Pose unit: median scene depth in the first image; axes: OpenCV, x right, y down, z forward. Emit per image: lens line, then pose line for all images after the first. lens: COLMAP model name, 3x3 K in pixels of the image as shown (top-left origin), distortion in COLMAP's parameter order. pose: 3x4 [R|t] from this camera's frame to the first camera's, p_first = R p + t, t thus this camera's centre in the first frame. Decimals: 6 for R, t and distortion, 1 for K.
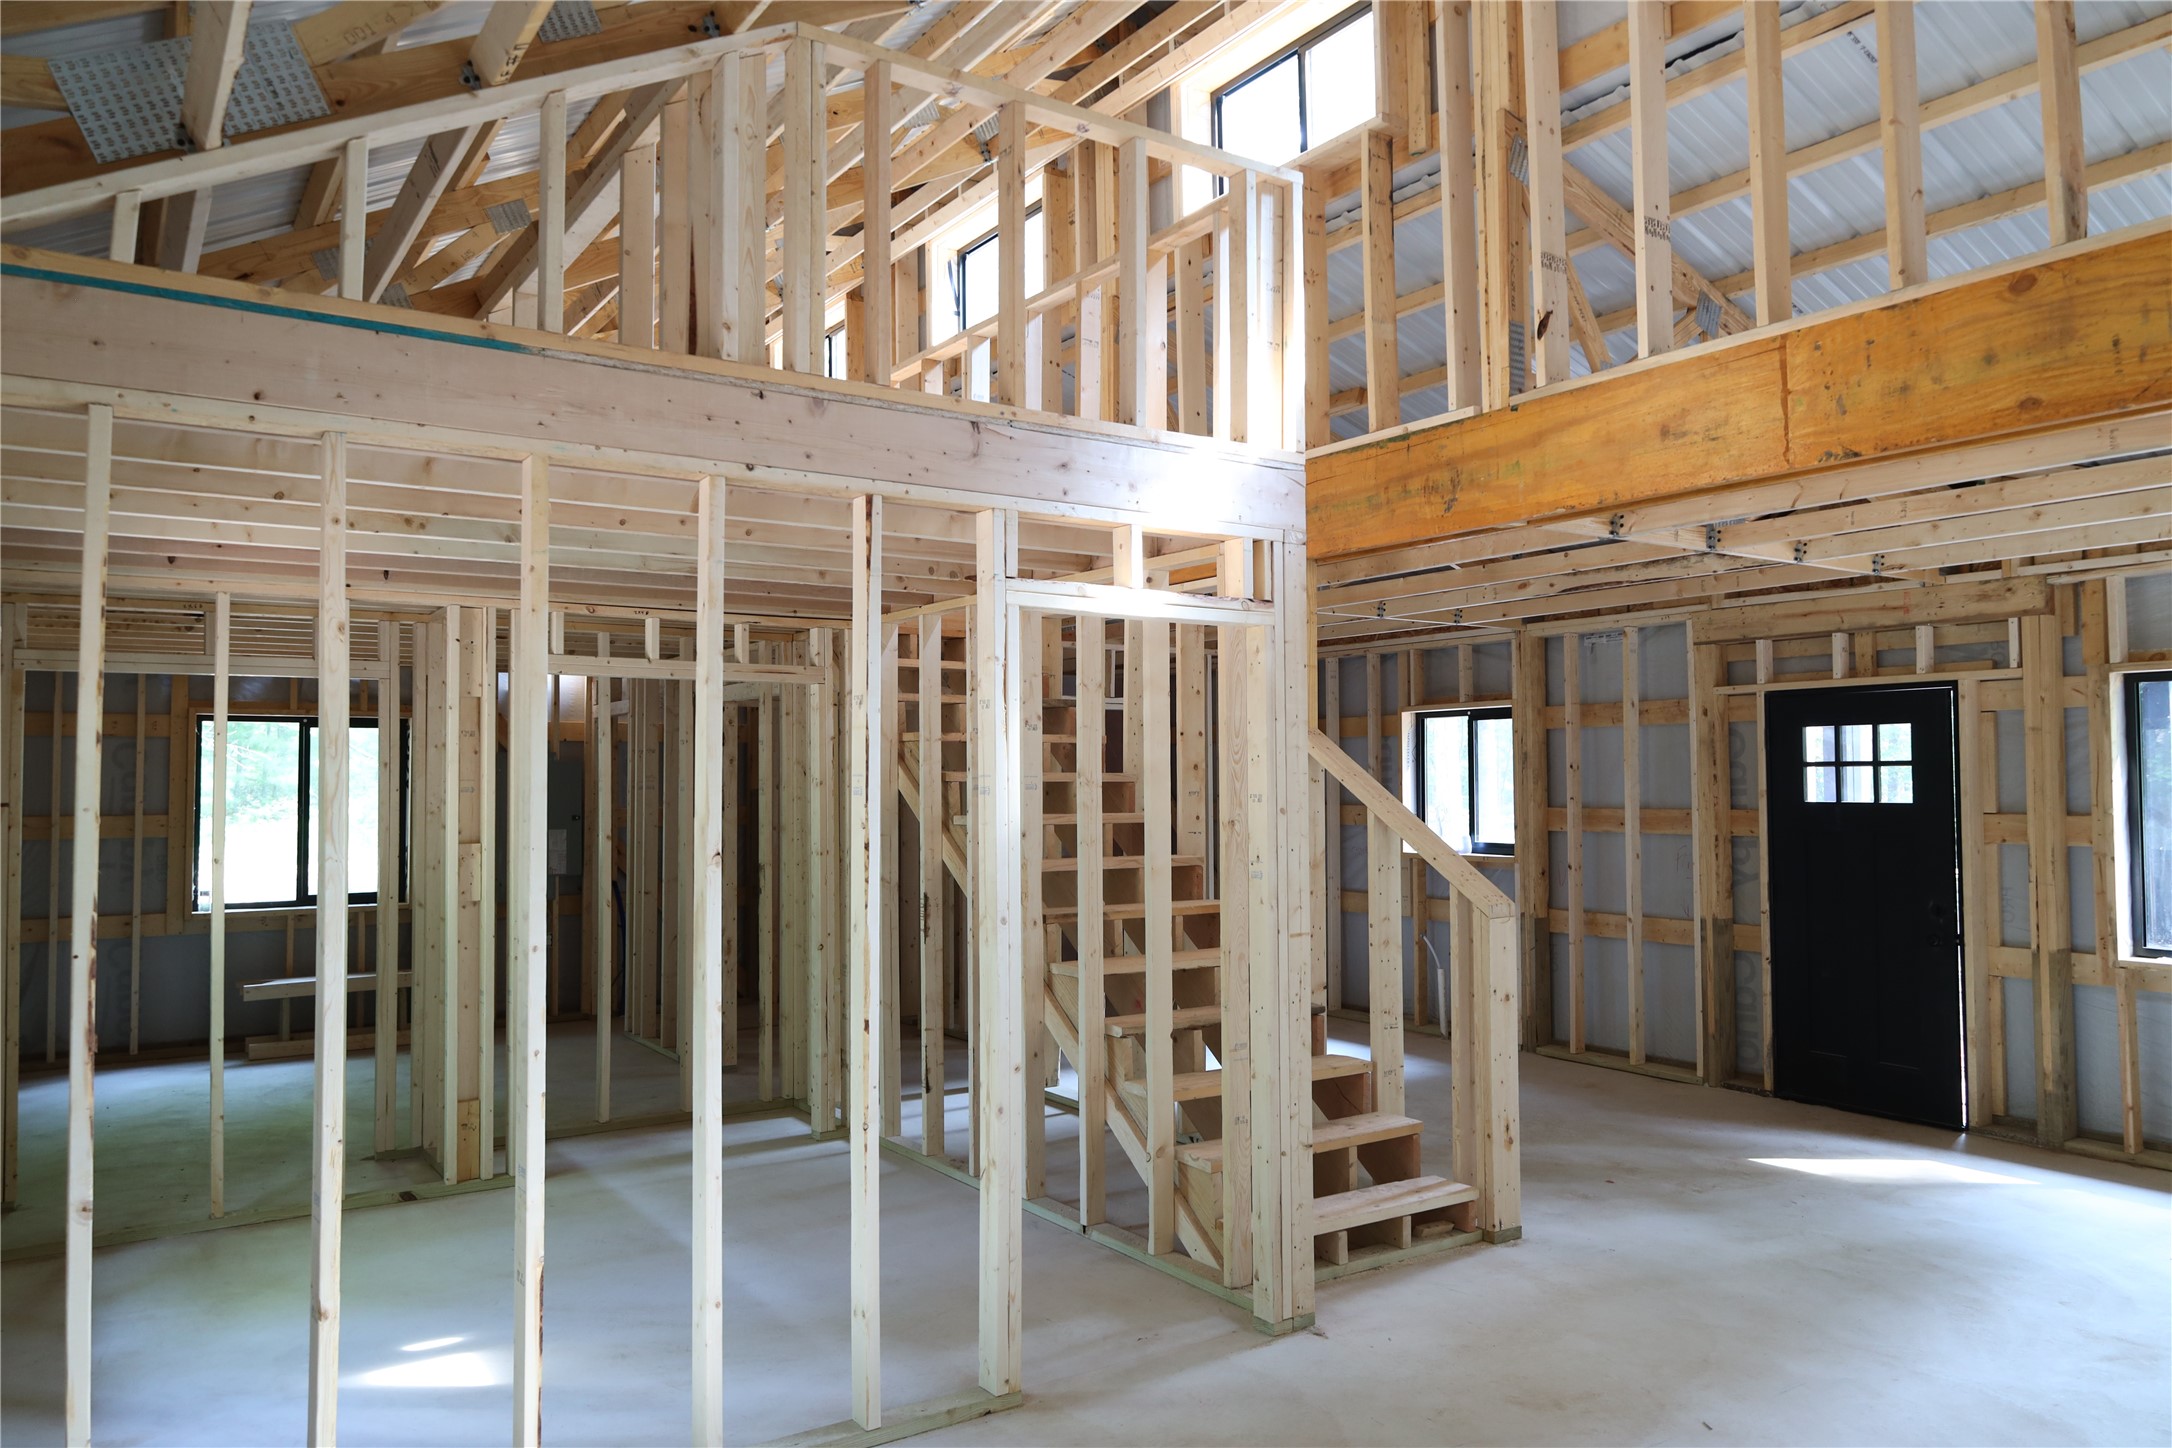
lens RADIAL K [[1491.6, 0, 1094.6], [0, 1491.6, 725.1], [0, 0, 1]] dist [-0.004471, 0.003907]
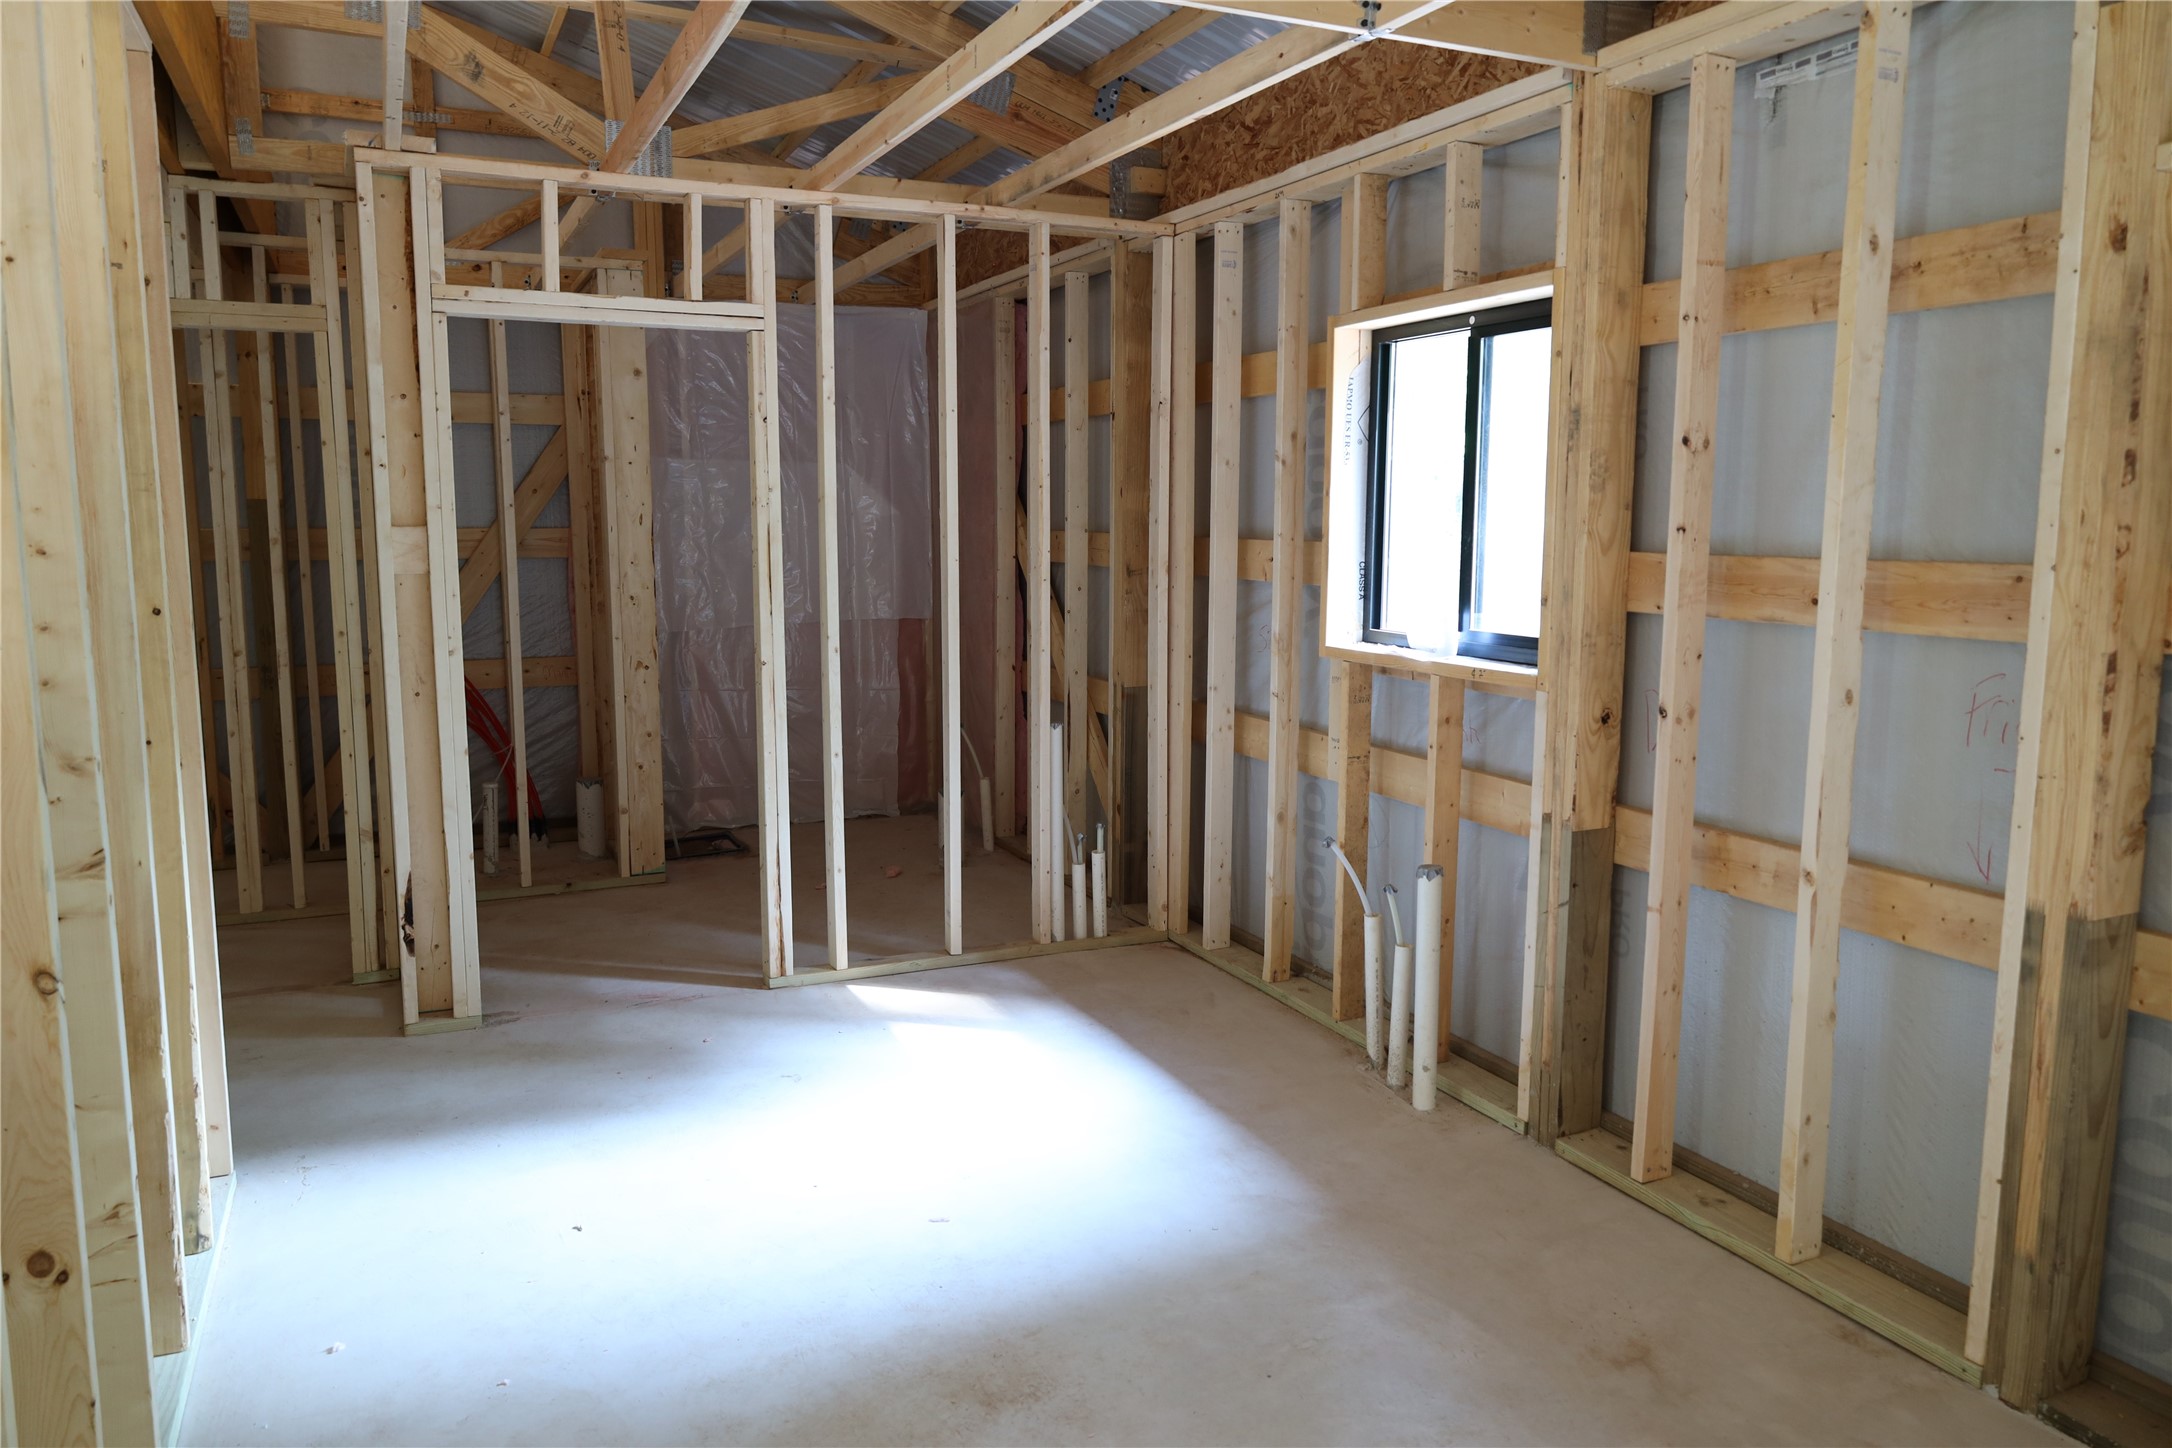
lens RADIAL K [[1528.6, 0, 1079.6], [0, 1528.6, 721.9], [0, 0, 1]] dist [-0.000214, 0.002263]
pose [[0.985076, 0.030827, -0.169336, 0.340504], [-0.000876, 0.984716, 0.174165, 0.043372], [0.172117, -0.171417, 0.970047, 0.853559]]
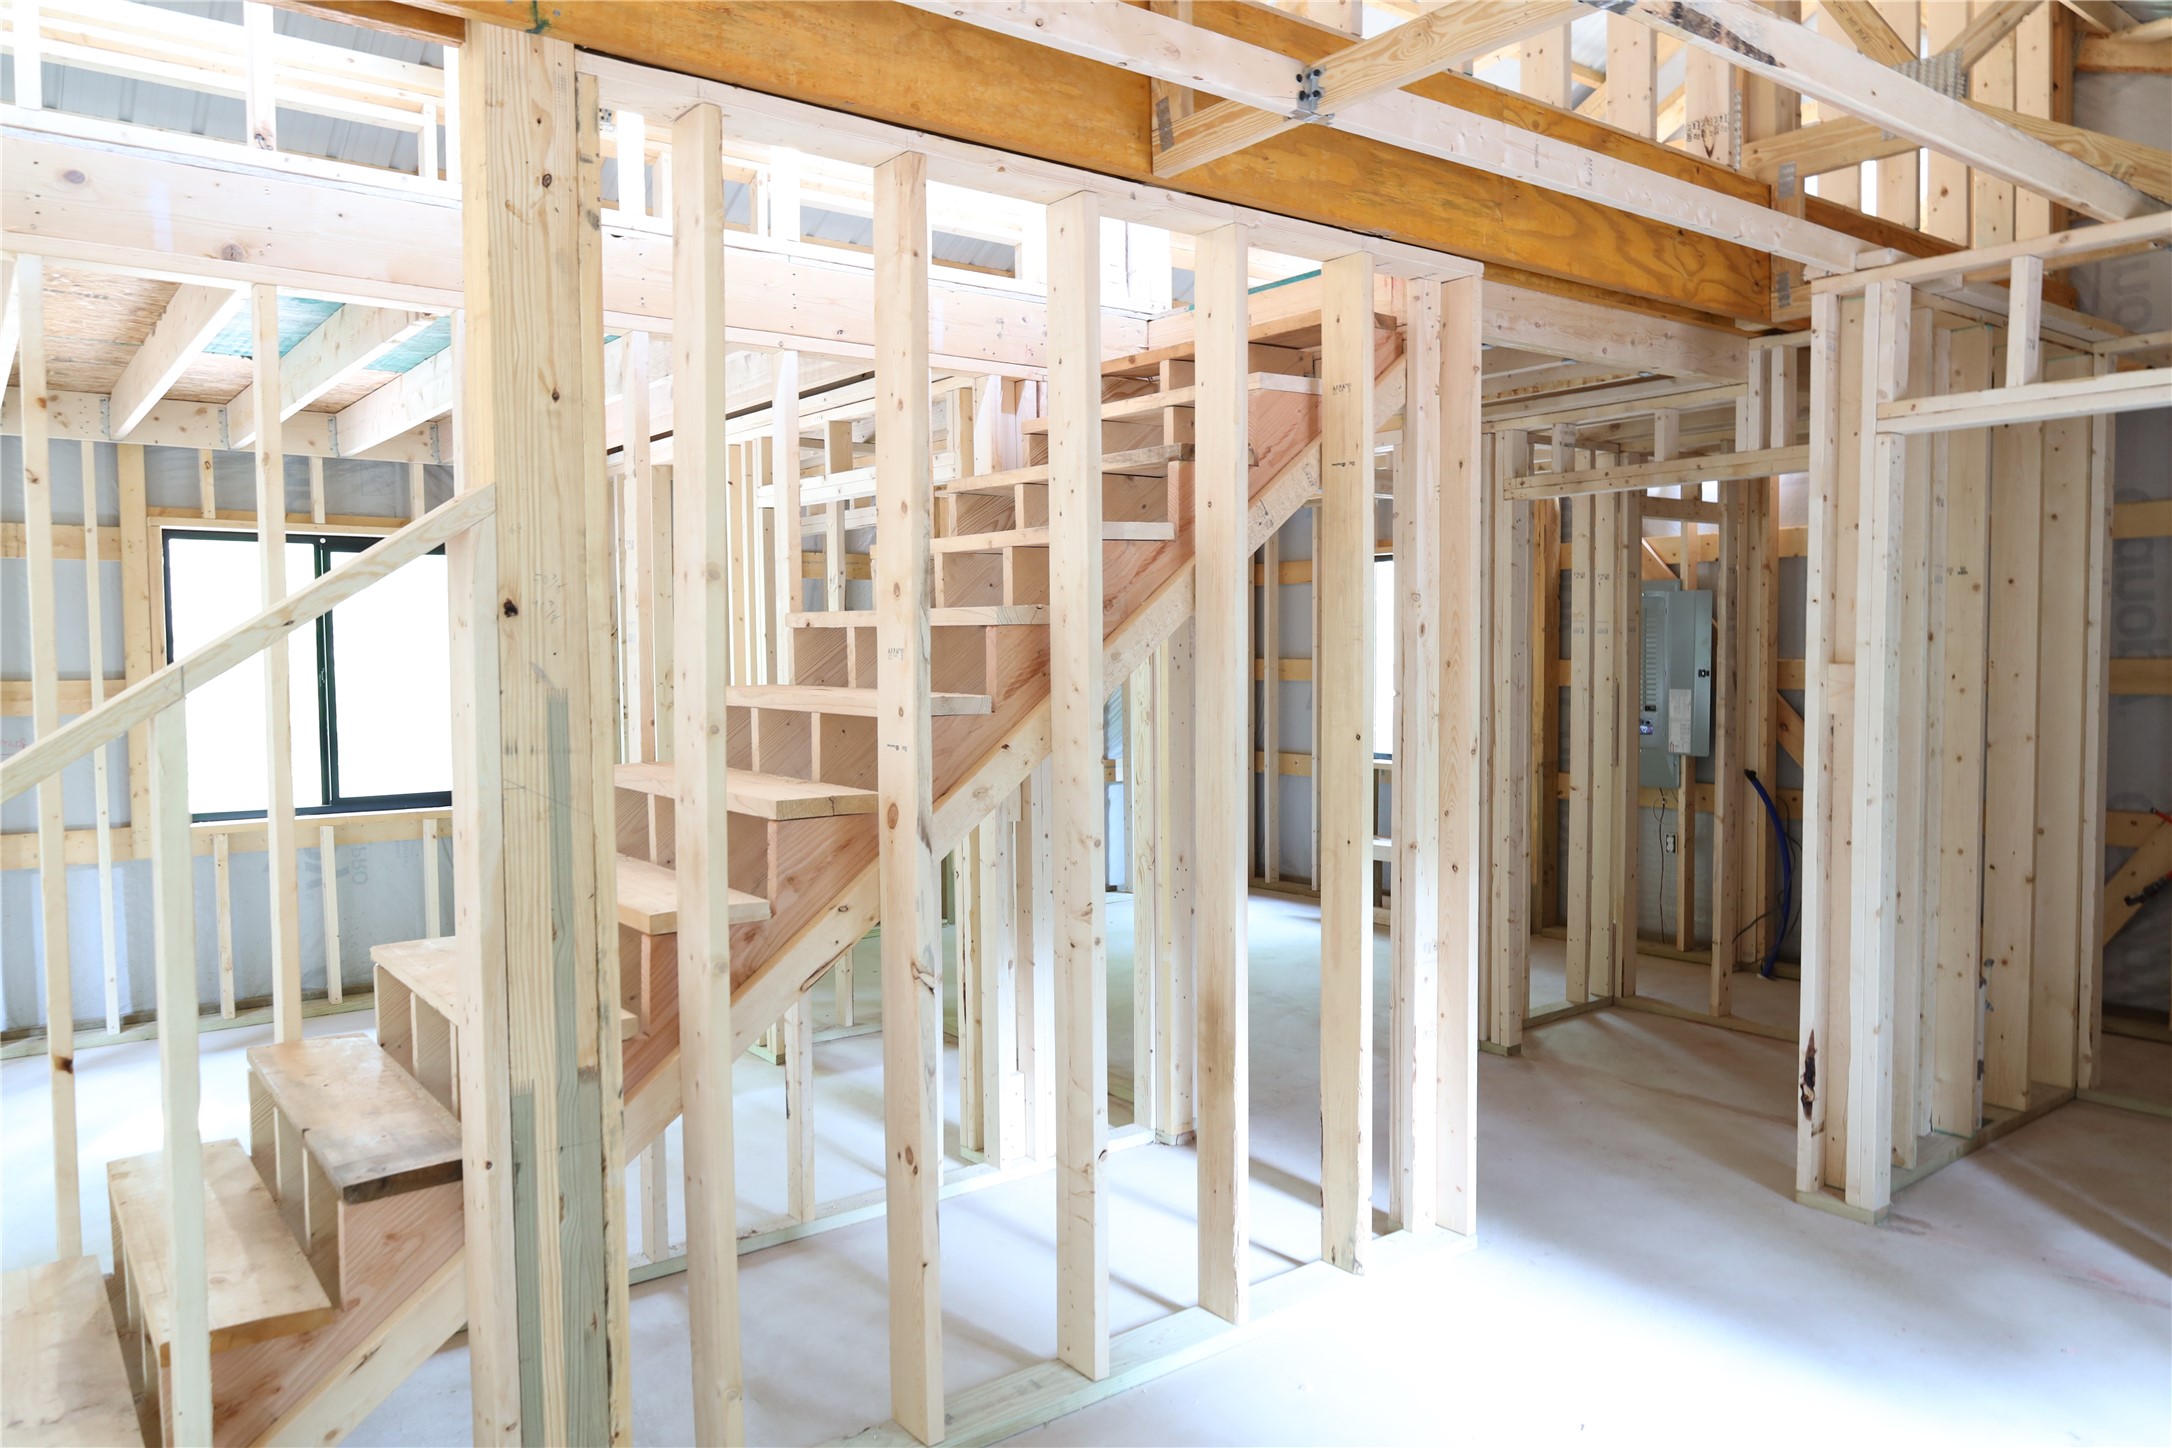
lens RADIAL K [[1492.8, 0, 1094.0], [0, 1492.8, 724.5], [0, 0, 1]] dist [-0.003339, 0.001035]
pose [[0.067013, 0.061064, -0.995882, 0.539213], [0.047187, 0.996815, 0.064296, 0.046999], [0.996636, -0.051301, 0.063918, 1.137360]]
